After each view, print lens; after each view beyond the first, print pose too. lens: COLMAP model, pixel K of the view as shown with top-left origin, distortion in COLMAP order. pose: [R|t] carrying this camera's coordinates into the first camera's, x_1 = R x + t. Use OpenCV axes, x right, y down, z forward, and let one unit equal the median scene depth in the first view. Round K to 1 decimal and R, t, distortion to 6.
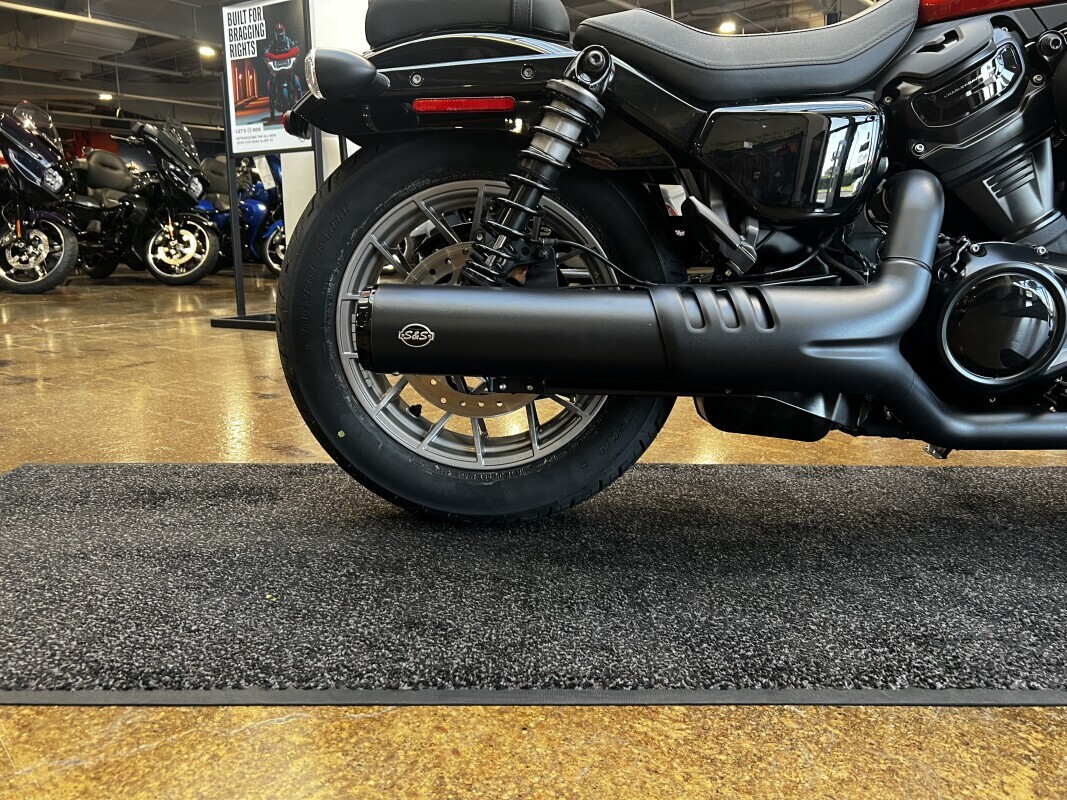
lens RADIAL K [[814.3, 0, 533.5], [0, 814.3, 400.0], [0, 0, 1]] dist [0.014291, -0.009361]
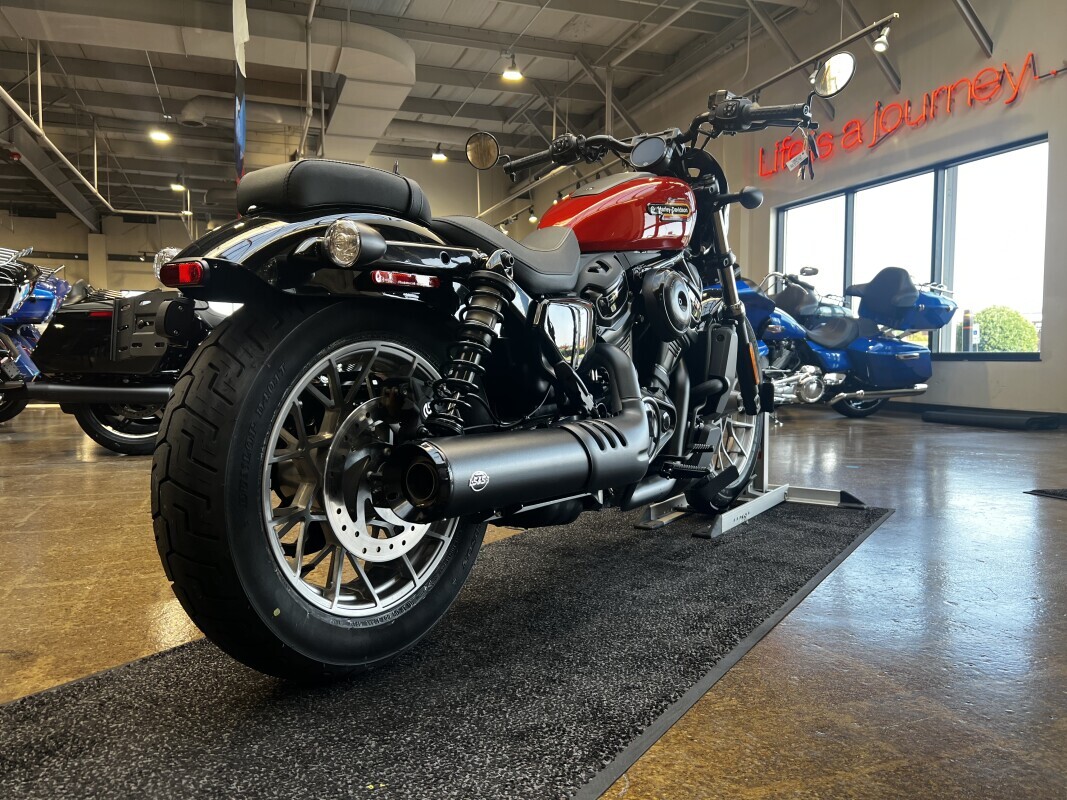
lens RADIAL K [[814.3, 0, 533.5], [0, 814.3, 400.0], [0, 0, 1]] dist [0.014291, -0.009361]
pose [[0.504408, -0.043855, 0.862351, -0.272359], [0.168806, 0.984447, -0.048674, -0.030721], [-0.846804, 0.170121, 0.503966, 0.085451]]
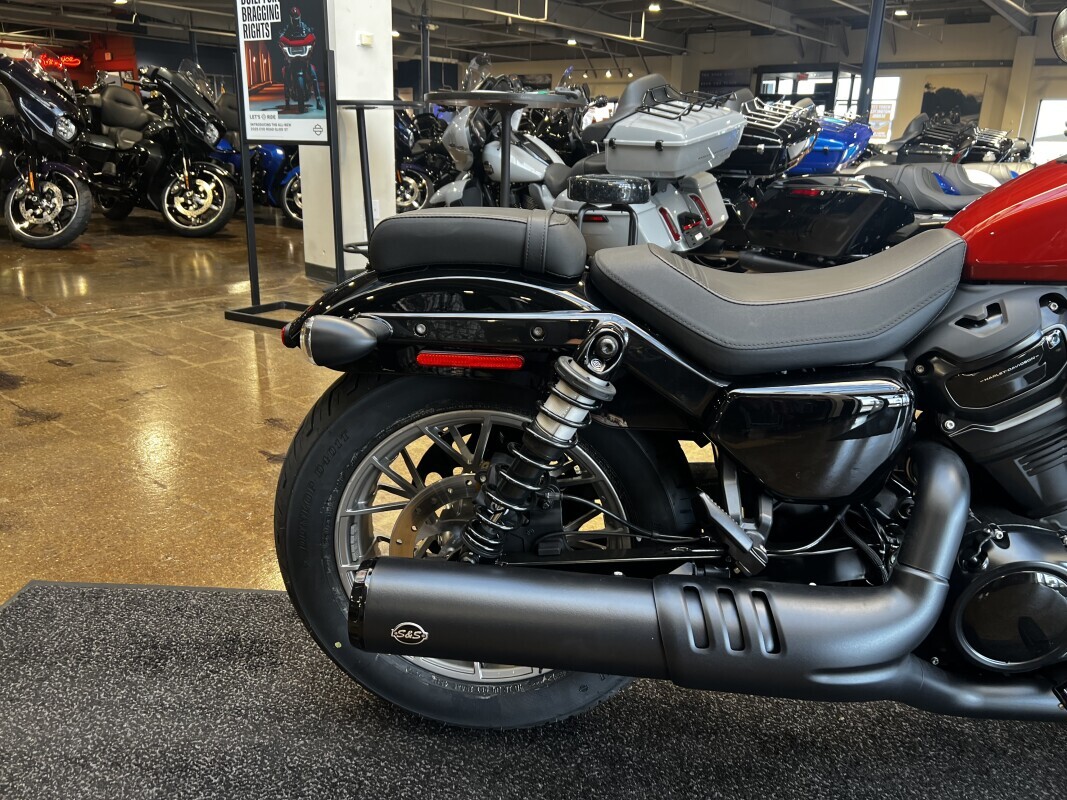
lens RADIAL K [[818.4, 0, 537.0], [0, 818.4, 401.3], [0, 0, 1]] dist [0.009406, -0.003692]
pose [[0.999052, 0.039269, -0.018770, 0.003910], [-0.037005, 0.993390, 0.108662, -0.115595], [0.022914, -0.107865, 0.993902, 0.014560]]
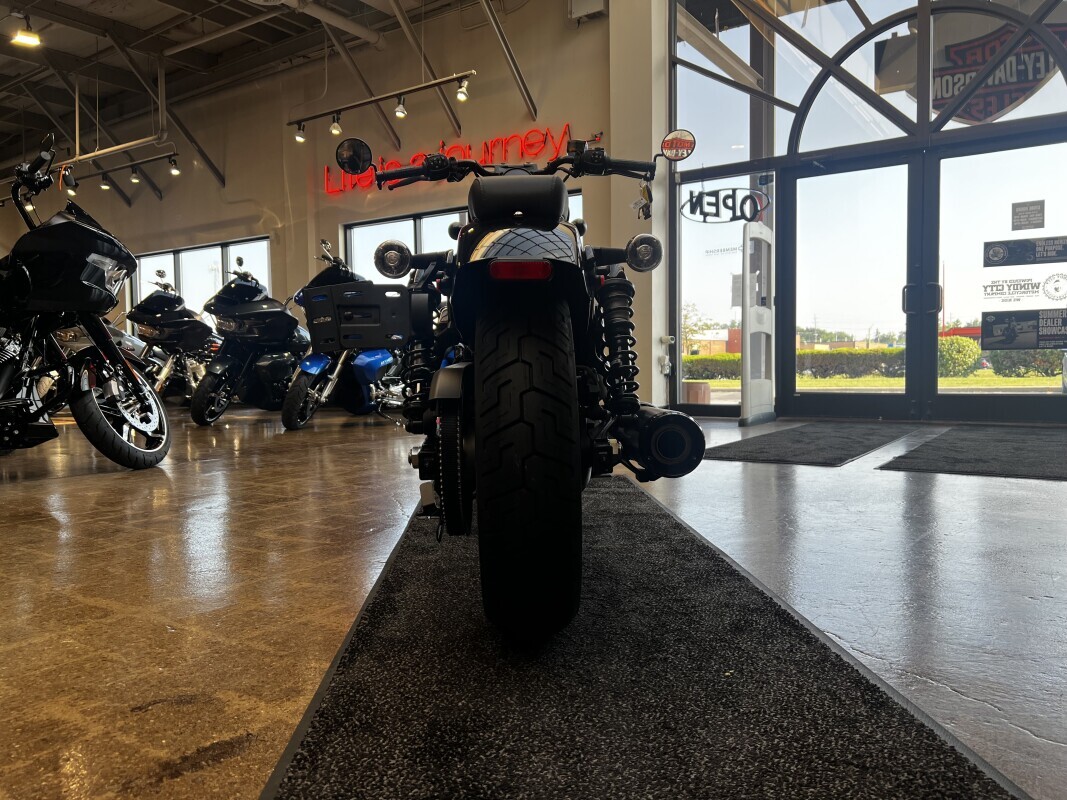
lens RADIAL K [[814.3, 0, 533.5], [0, 814.3, 400.0], [0, 0, 1]] dist [0.014291, -0.009361]
pose [[-0.111001, -0.037962, 0.993095, -0.395391], [0.210112, 0.975786, 0.060785, -0.076538], [-0.971356, 0.215409, -0.100337, 0.355456]]
